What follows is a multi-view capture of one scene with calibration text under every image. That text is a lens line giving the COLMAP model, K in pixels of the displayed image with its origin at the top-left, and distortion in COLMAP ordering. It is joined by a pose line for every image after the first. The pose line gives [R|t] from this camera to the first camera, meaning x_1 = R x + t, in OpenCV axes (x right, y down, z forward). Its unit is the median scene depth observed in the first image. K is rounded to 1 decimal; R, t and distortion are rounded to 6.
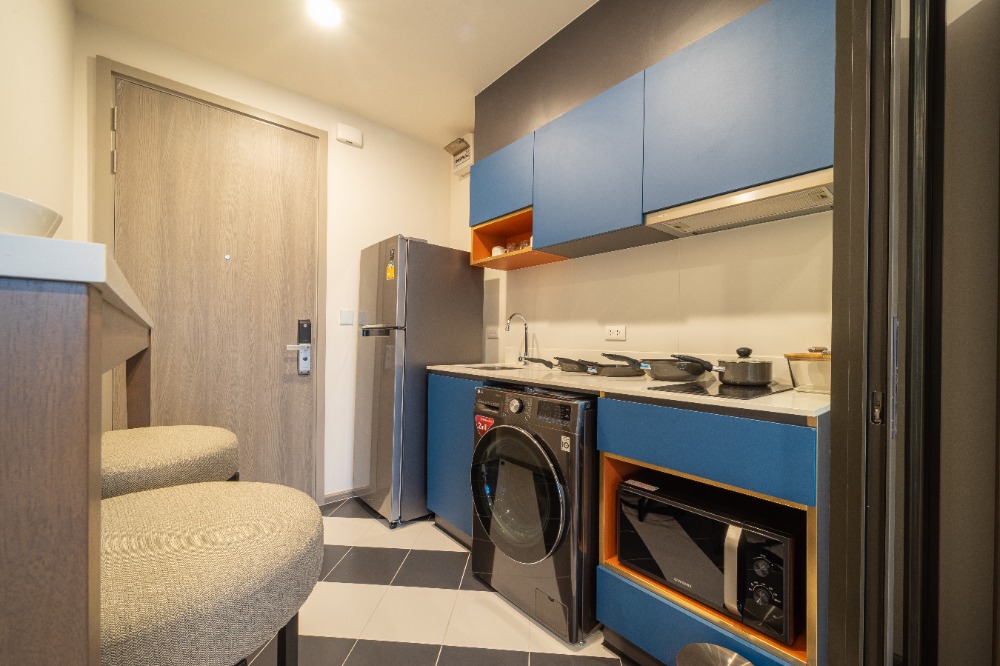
lens RADIAL K [[399.6, 0, 502.8], [0, 399.6, 339.6], [0, 0, 1]] dist [0.008817, -0.001708]
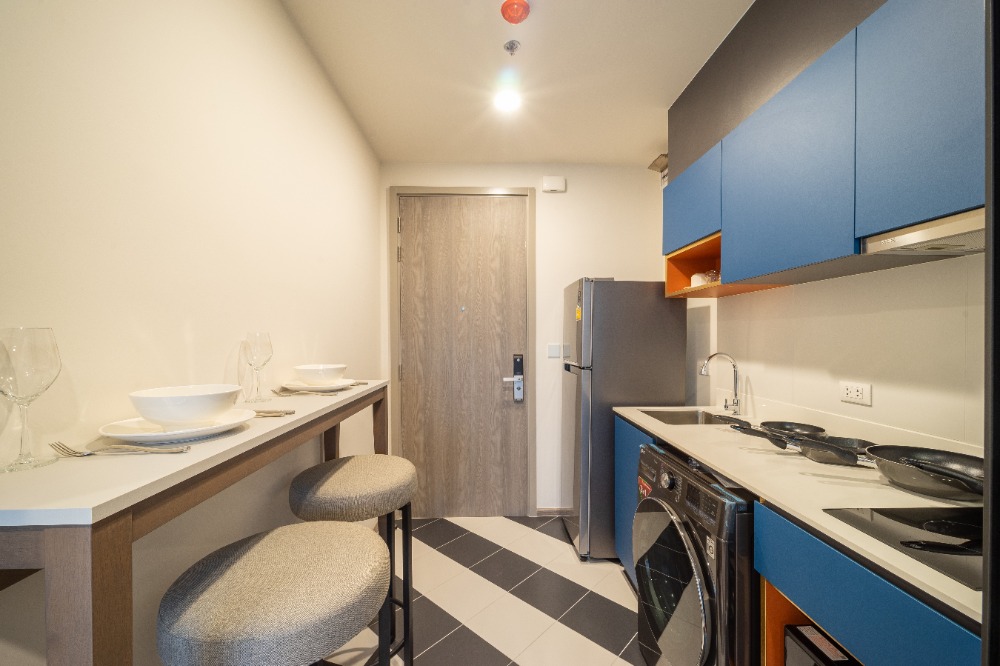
lens RADIAL K [[399.6, 0, 499.9], [0, 399.6, 342.1], [0, 0, 1]] dist [0.008817, -0.001708]
pose [[0.786879, -0.007359, -0.617063, 0.184630], [0.012880, 0.999907, 0.004499, -0.094534], [0.616973, -0.011488, 0.786901, 0.052673]]
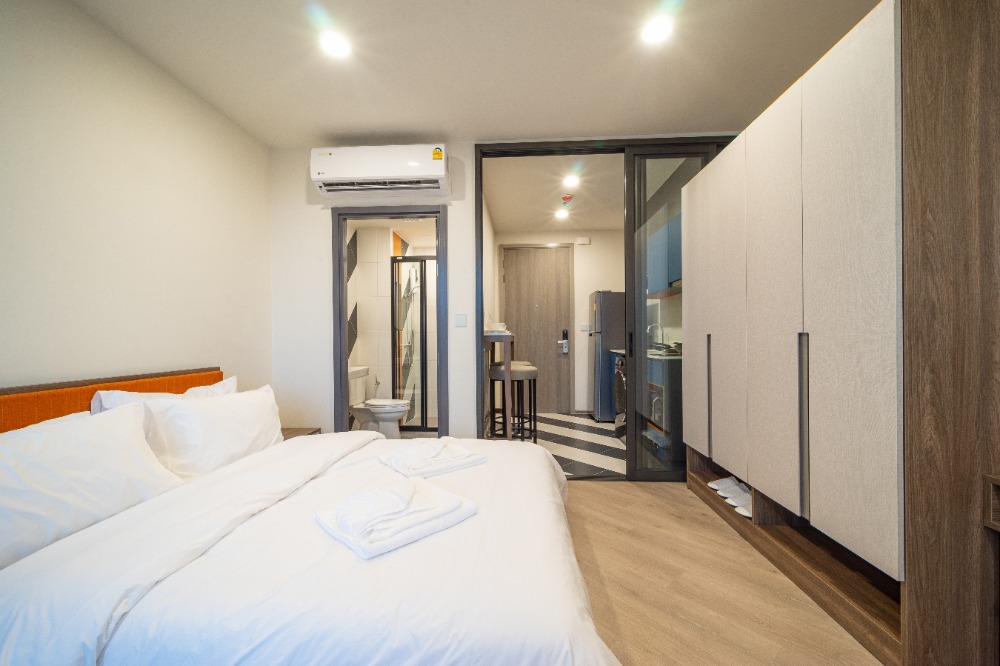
lens RADIAL K [[399.6, 0, 501.6], [0, 399.6, 339.0], [0, 0, 1]] dist [0.008817, -0.001708]
pose [[0.732208, -0.013114, -0.680955, 0.788021], [0.013886, 0.999894, -0.004326, 0.008514], [0.680940, -0.006288, 0.732312, -0.906787]]
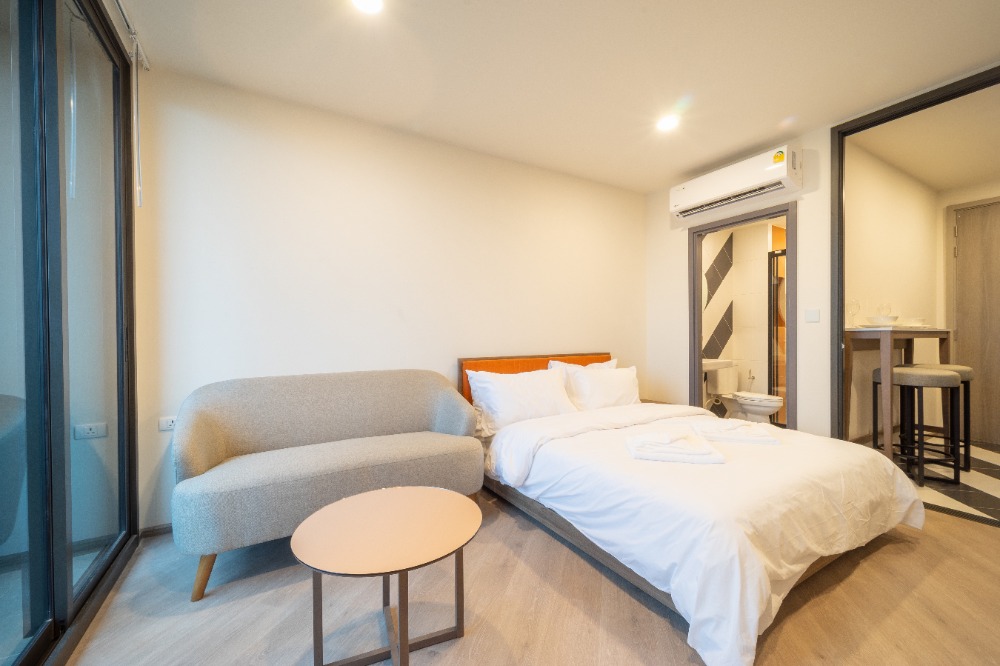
lens RADIAL K [[399.6, 0, 503.6], [0, 399.6, 339.4], [0, 0, 1]] dist [0.008817, -0.001708]
pose [[-0.155661, -0.000970, -0.987810, 1.196693], [0.002624, 0.999996, -0.001396, 0.014880], [0.987807, -0.002809, -0.155658, -0.815179]]
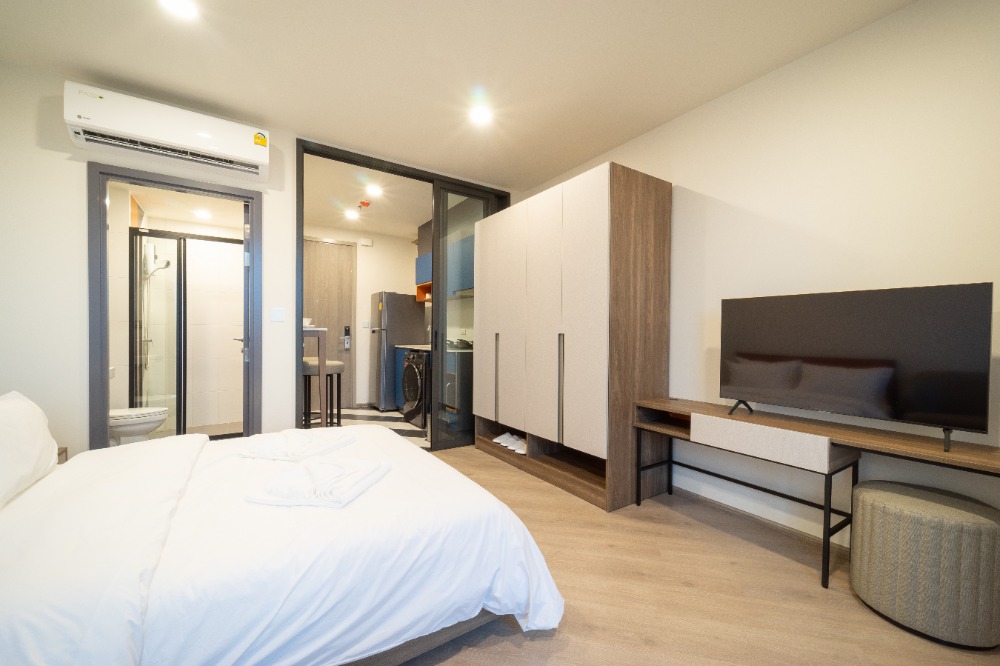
lens RADIAL K [[399.6, 0, 501.3], [0, 399.6, 340.3], [0, 0, 1]] dist [0.008817, -0.001708]
pose [[0.993792, 0.000291, -0.111254, 0.656307], [0.000891, 0.999944, 0.010578, 0.009595], [0.111251, -0.010612, 0.993736, -1.215710]]
